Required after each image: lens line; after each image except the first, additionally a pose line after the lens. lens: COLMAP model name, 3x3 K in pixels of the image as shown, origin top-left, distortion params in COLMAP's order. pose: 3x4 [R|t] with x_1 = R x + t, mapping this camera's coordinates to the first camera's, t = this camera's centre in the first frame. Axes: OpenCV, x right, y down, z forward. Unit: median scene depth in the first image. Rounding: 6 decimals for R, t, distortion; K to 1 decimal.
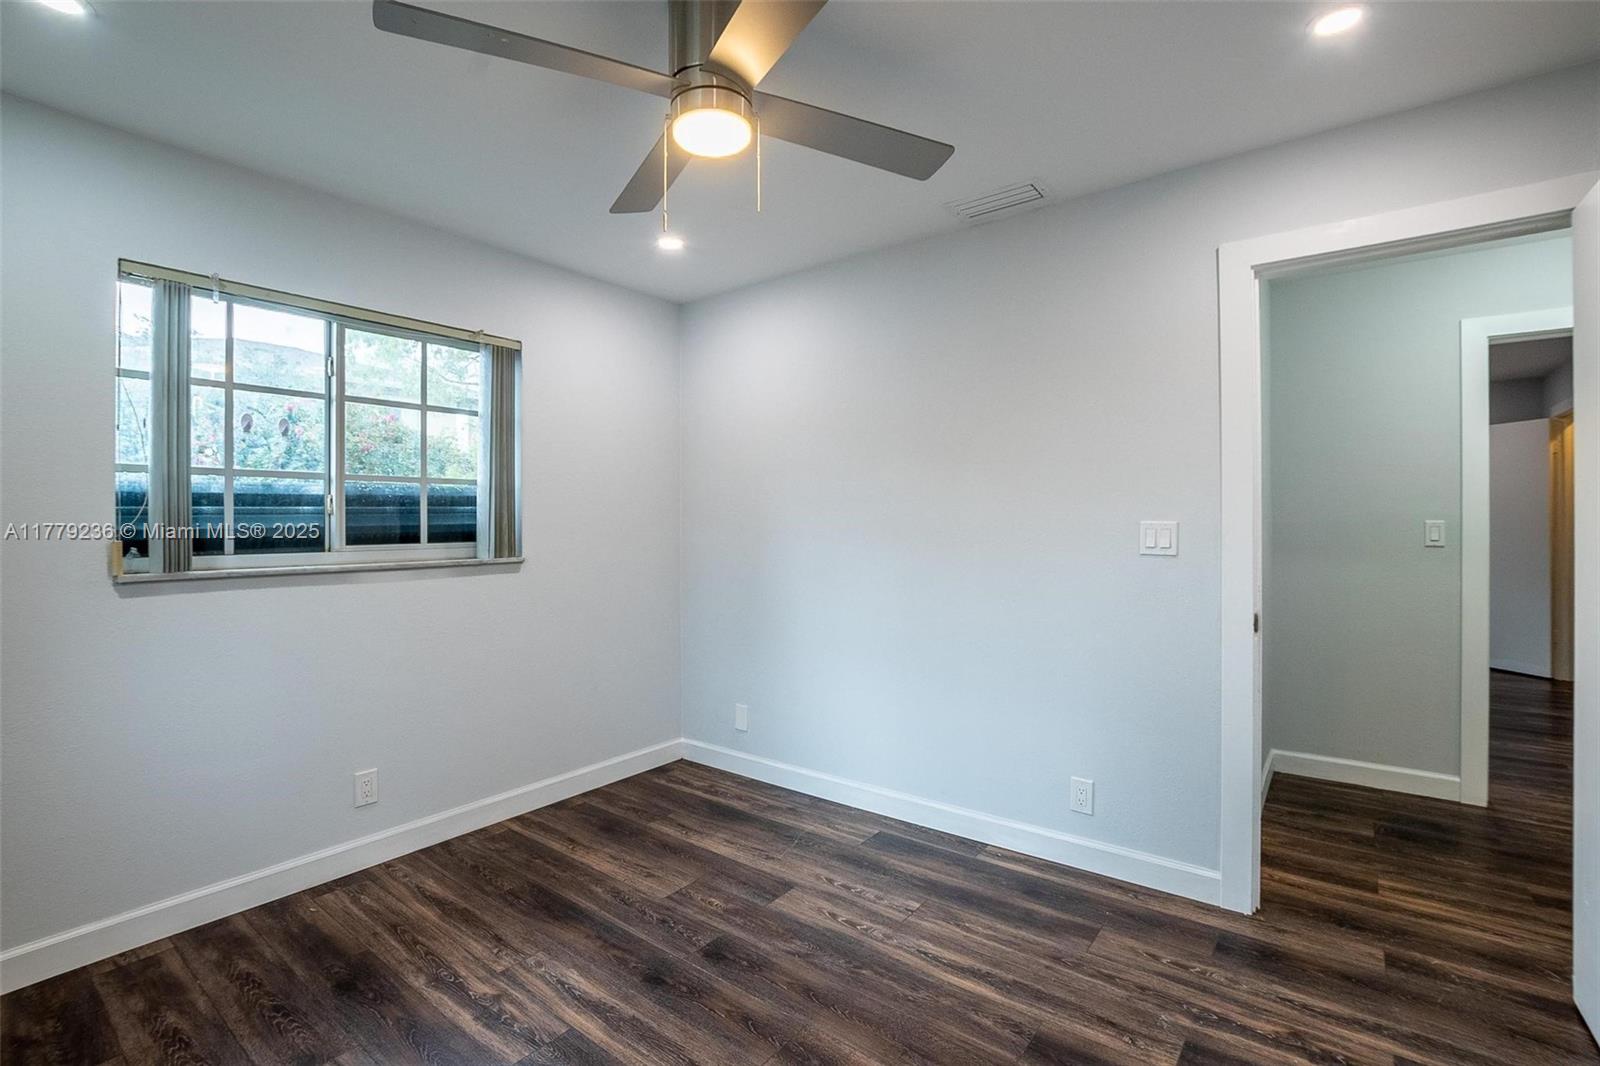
lens RADIAL K [[726.0, 0, 807.1], [0, 726.0, 518.3], [0, 0, 1]] dist [-0.008372, 0.000546]
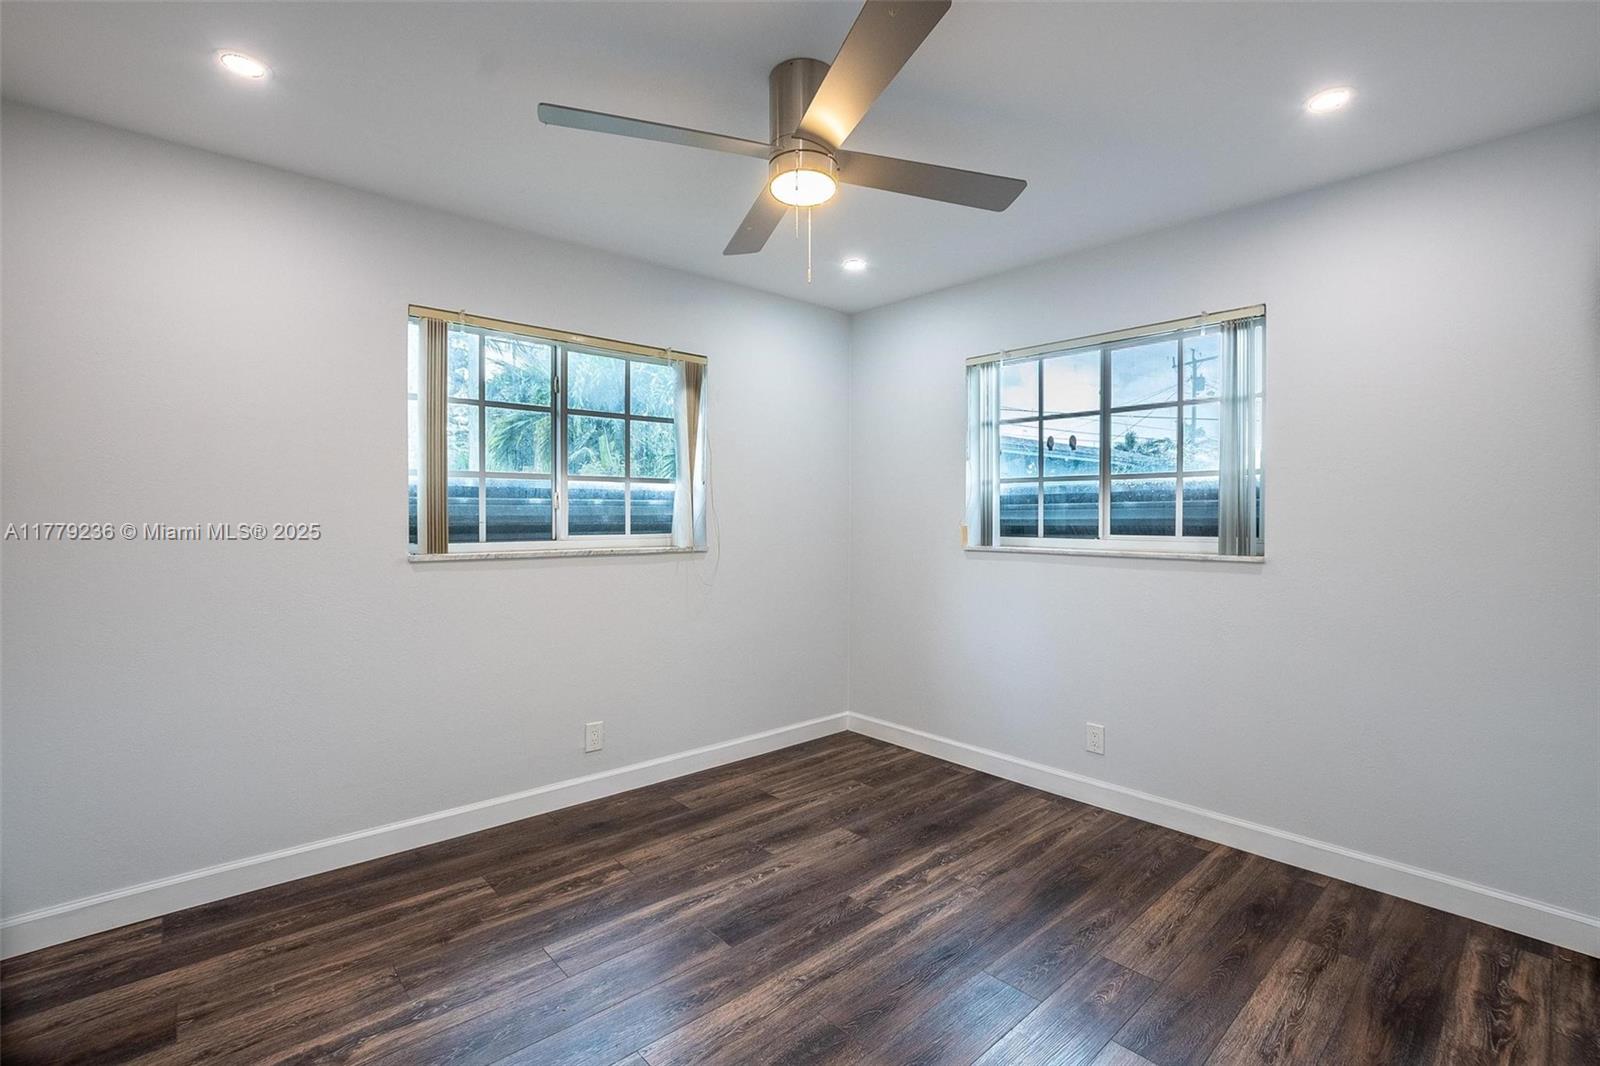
lens RADIAL K [[726.0, 0, 807.1], [0, 726.0, 518.3], [0, 0, 1]] dist [-0.008372, 0.000546]
pose [[-0.165144, 0.012406, -0.986192, 0.678049], [0.003150, 0.999922, 0.012051, -0.005926], [0.986265, -0.001116, -0.165170, 0.773217]]
